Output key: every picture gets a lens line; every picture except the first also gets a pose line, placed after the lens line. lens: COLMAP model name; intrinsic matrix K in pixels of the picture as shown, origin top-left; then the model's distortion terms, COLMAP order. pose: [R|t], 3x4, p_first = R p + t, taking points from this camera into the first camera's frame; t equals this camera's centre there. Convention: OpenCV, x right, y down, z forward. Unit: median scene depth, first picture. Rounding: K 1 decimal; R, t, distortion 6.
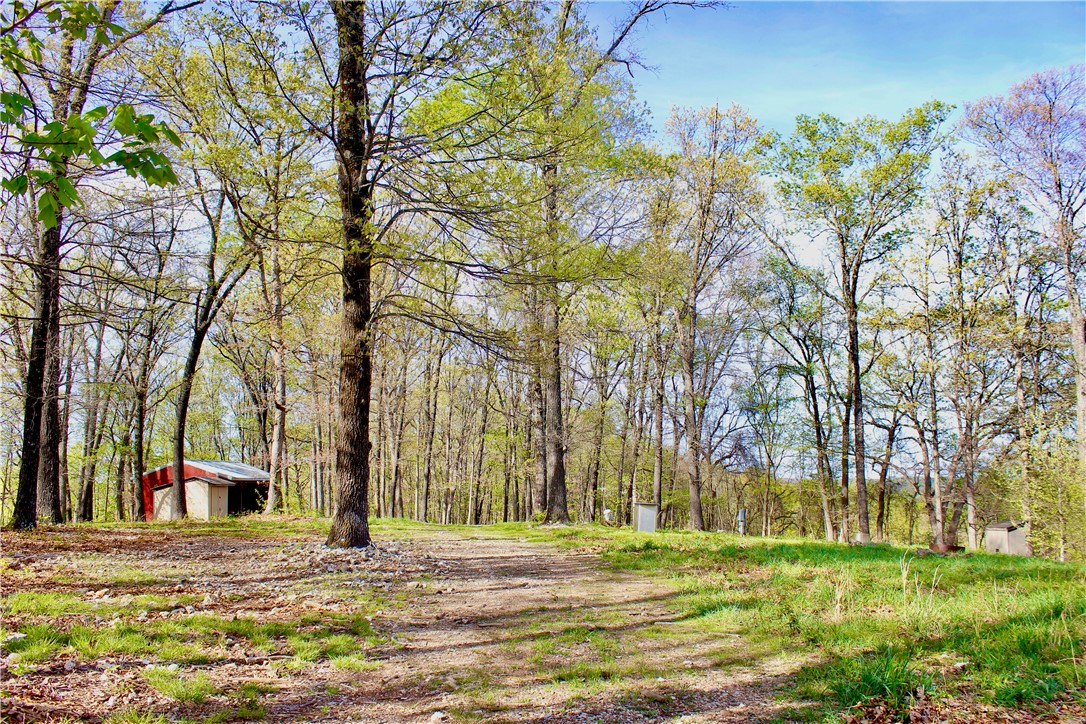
lens RADIAL K [[911.0, 0, 543.0], [0, 911.0, 362.0], [0, 0, 1]] dist [-0.187649, 0.197209]
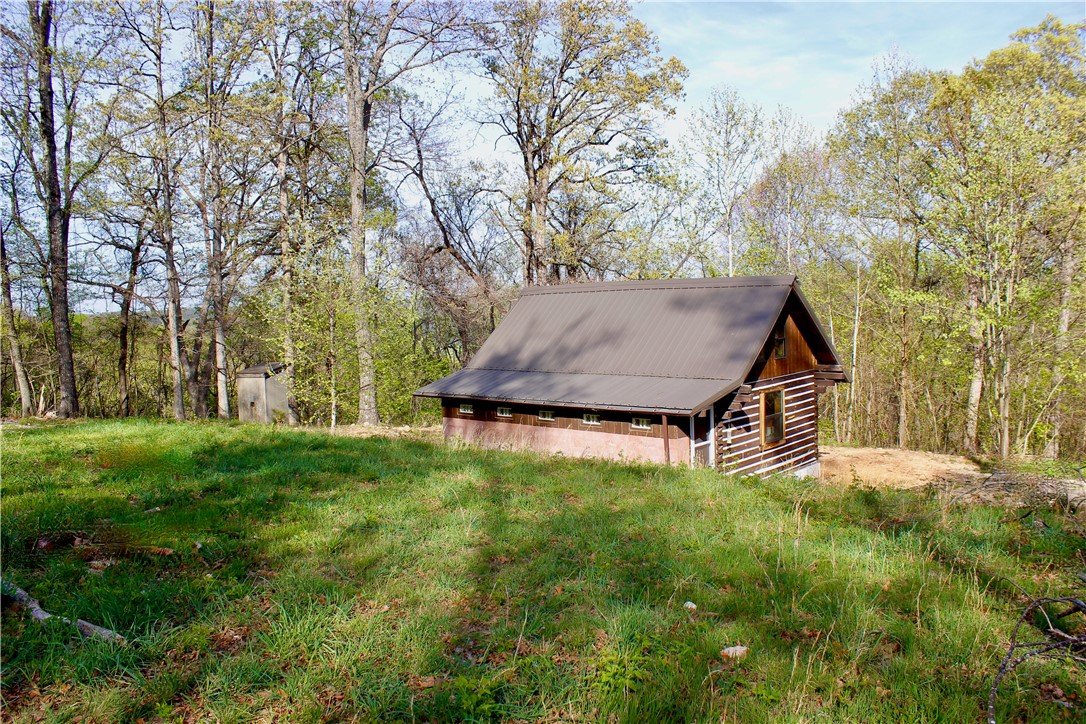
lens RADIAL K [[911.0, 0, 543.0], [0, 911.0, 362.0], [0, 0, 1]] dist [-0.187649, 0.197209]
pose [[0.713296, -0.074748, 0.696866, 0.127882], [-0.058497, 0.984478, 0.165474, 0.030108], [-0.698418, -0.158796, 0.697851, 0.231205]]
